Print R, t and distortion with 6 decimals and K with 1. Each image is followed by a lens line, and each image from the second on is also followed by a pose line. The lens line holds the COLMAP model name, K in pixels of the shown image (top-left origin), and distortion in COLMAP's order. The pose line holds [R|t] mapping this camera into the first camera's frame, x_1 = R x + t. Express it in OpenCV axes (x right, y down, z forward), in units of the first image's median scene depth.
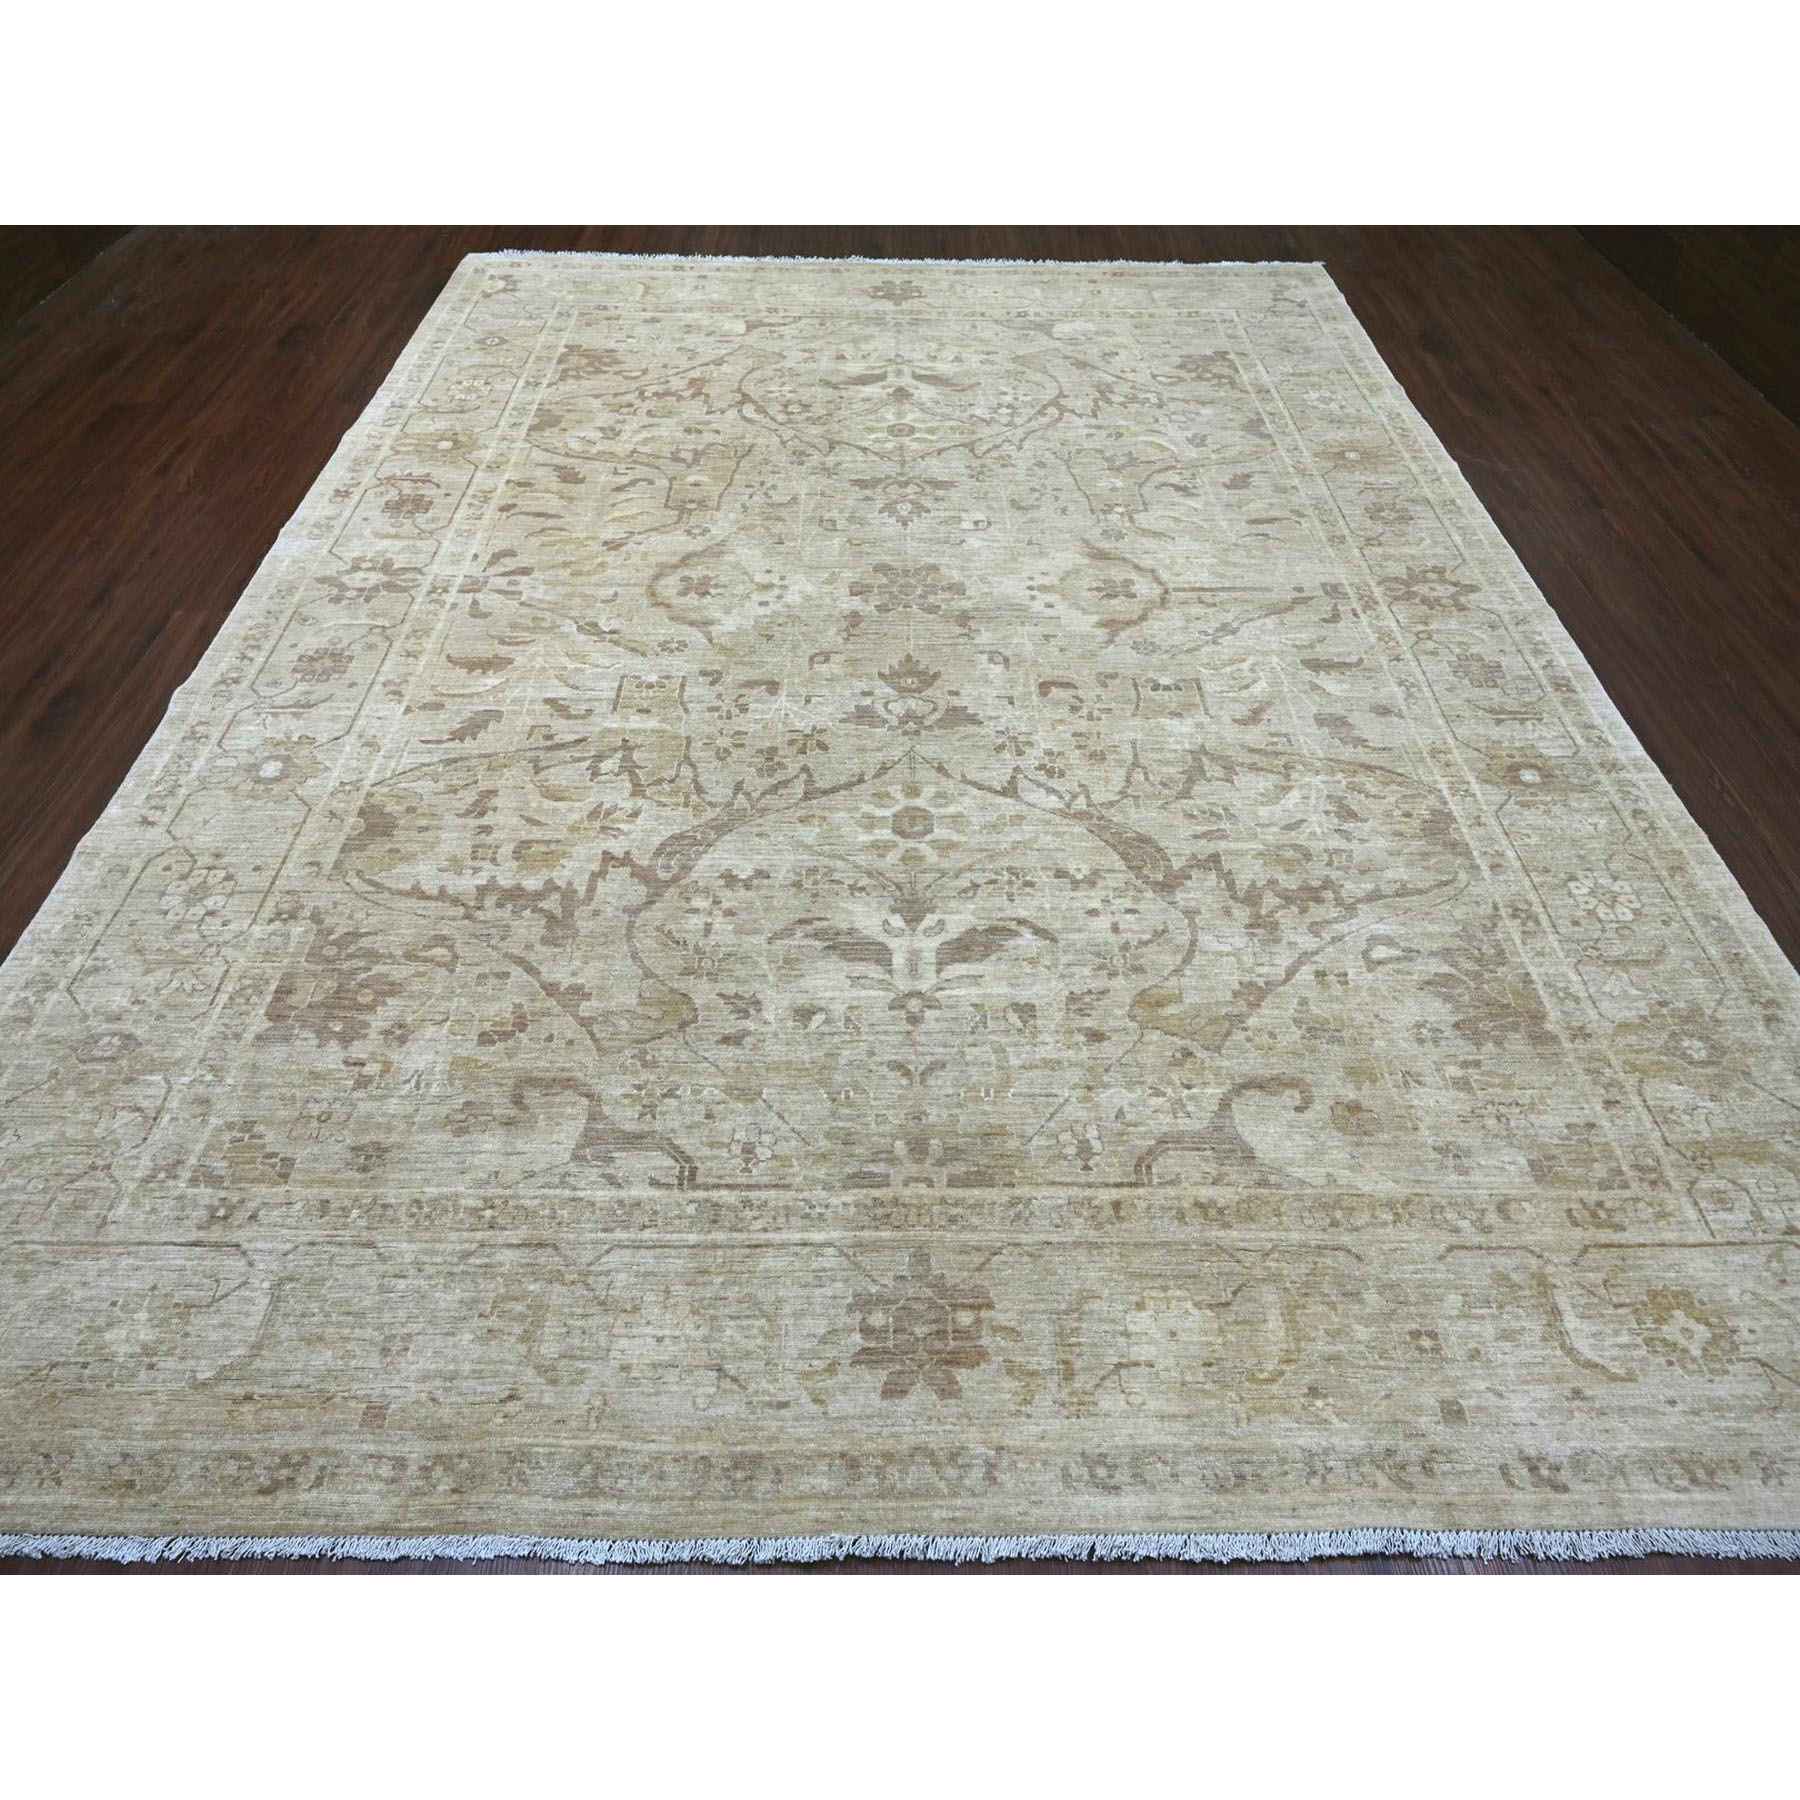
lens RADIAL K [[1073.0, 0, 900.0], [0, 1073.0, 900.0], [0, 0, 1]] dist [-0.006959, 0.001835]
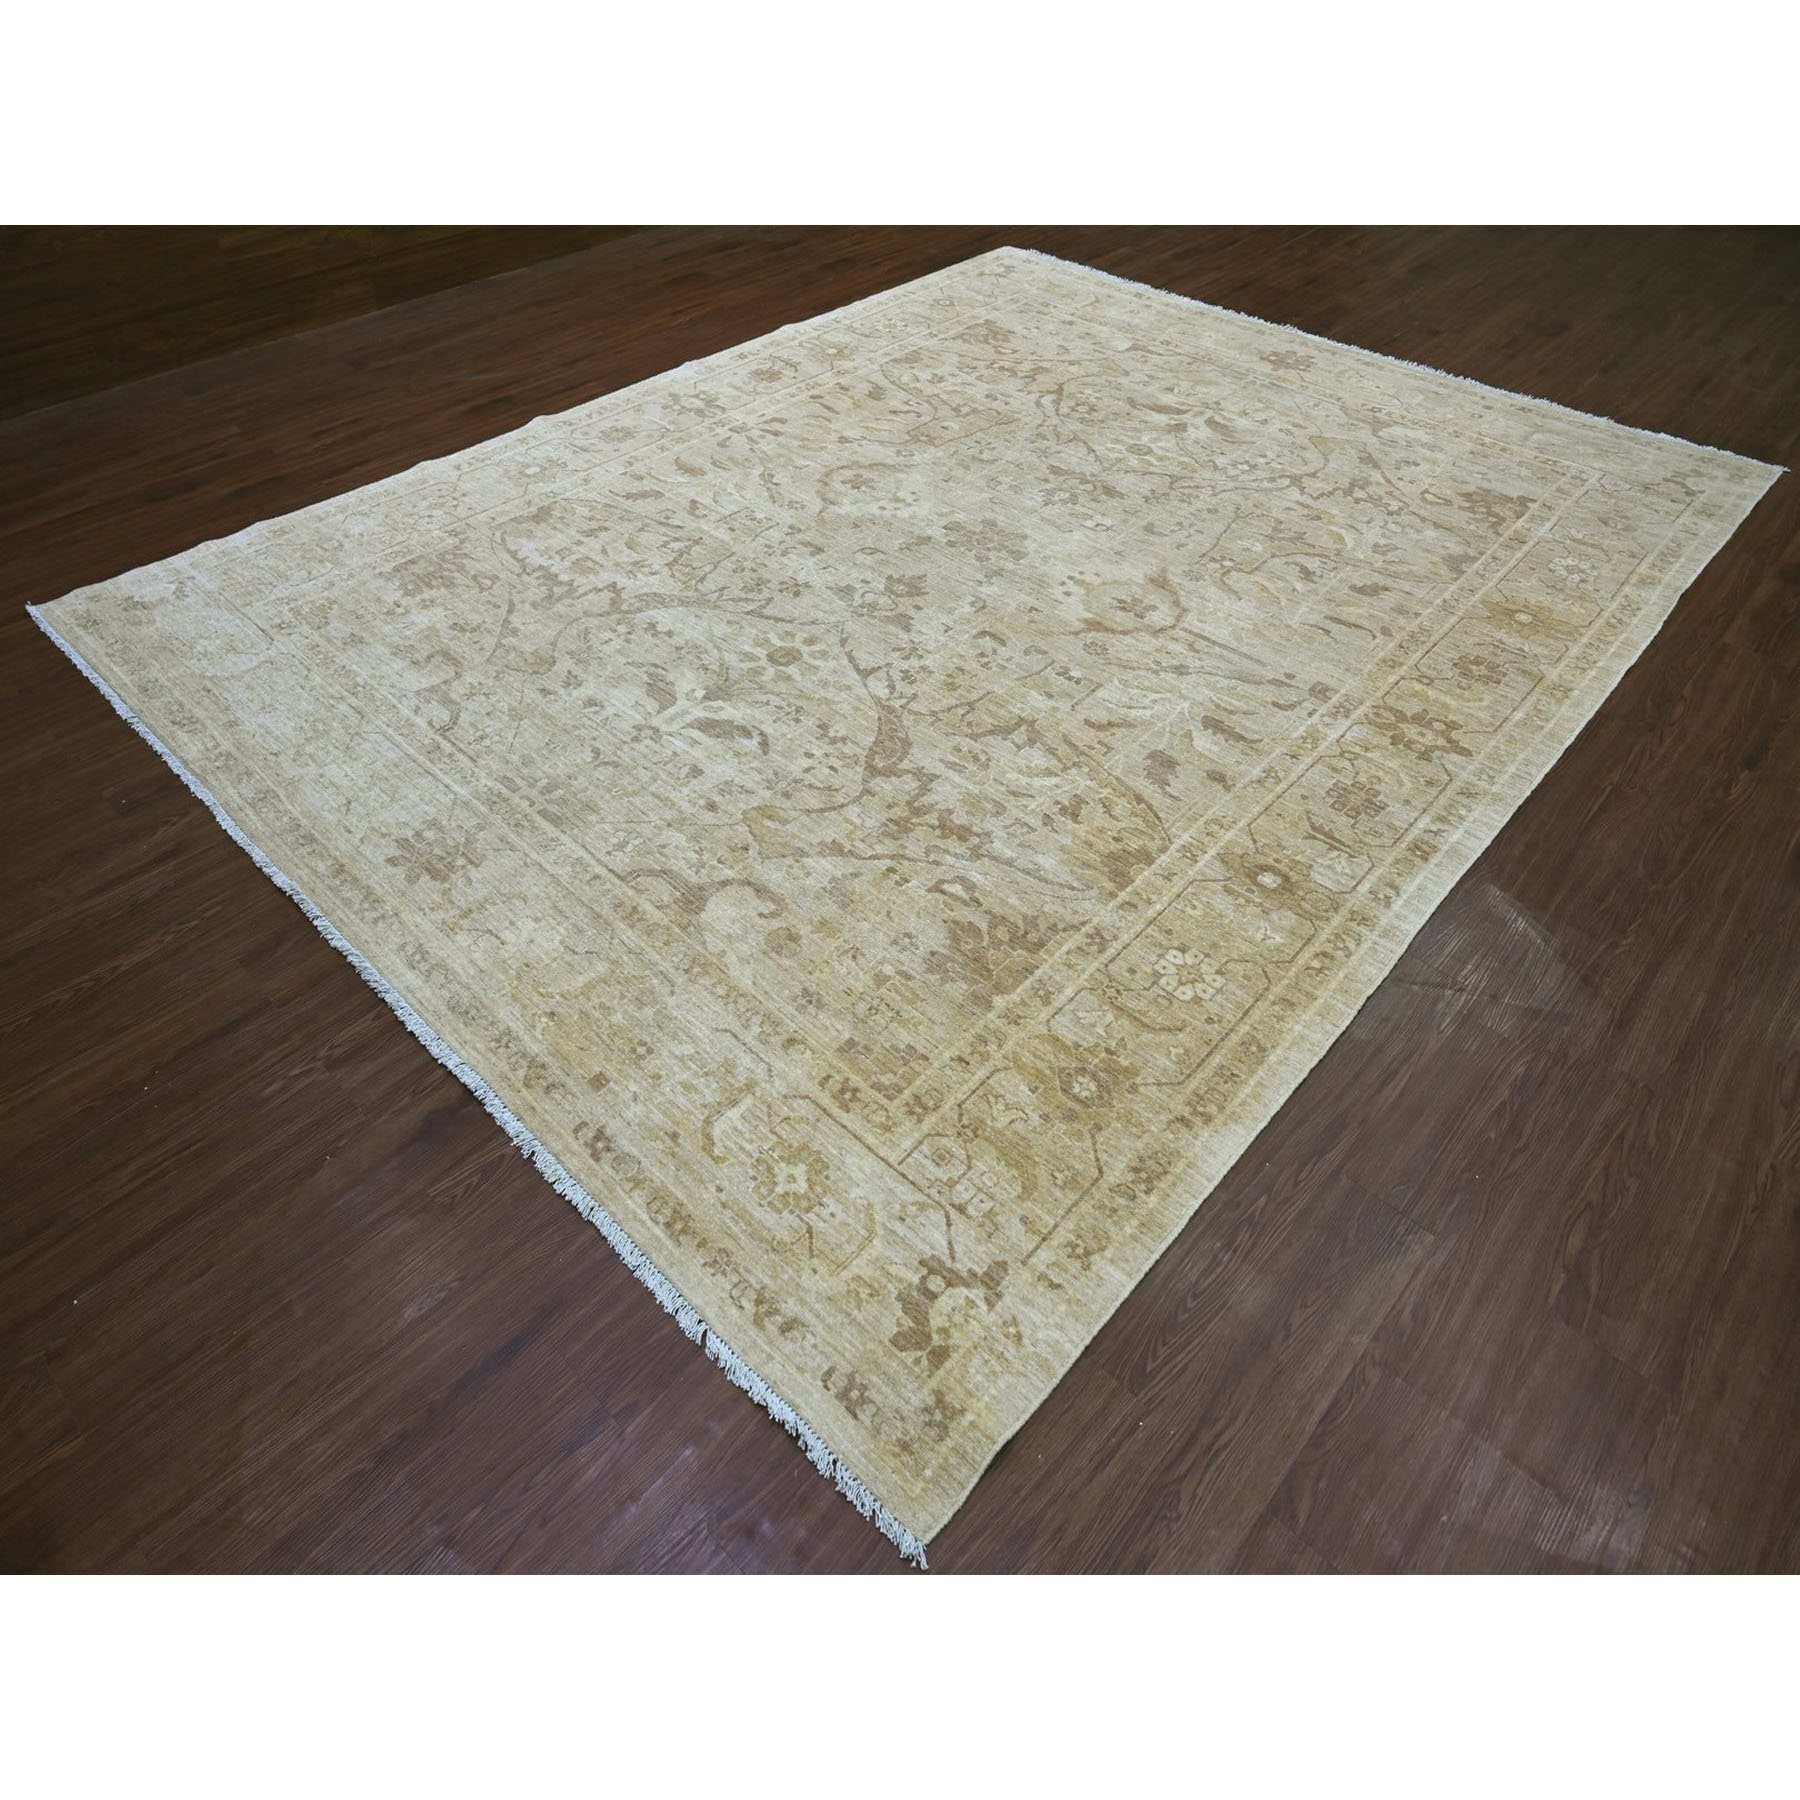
lens RADIAL K [[1073.0, 0, 900.0], [0, 1073.0, 900.0], [0, 0, 1]] dist [-0.006959, 0.001835]
pose [[0.726897, 0.498094, -0.472783, 0.772396], [-0.522748, 0.847781, 0.089449, -0.010063], [0.445371, 0.182126, 0.876627, -0.012937]]
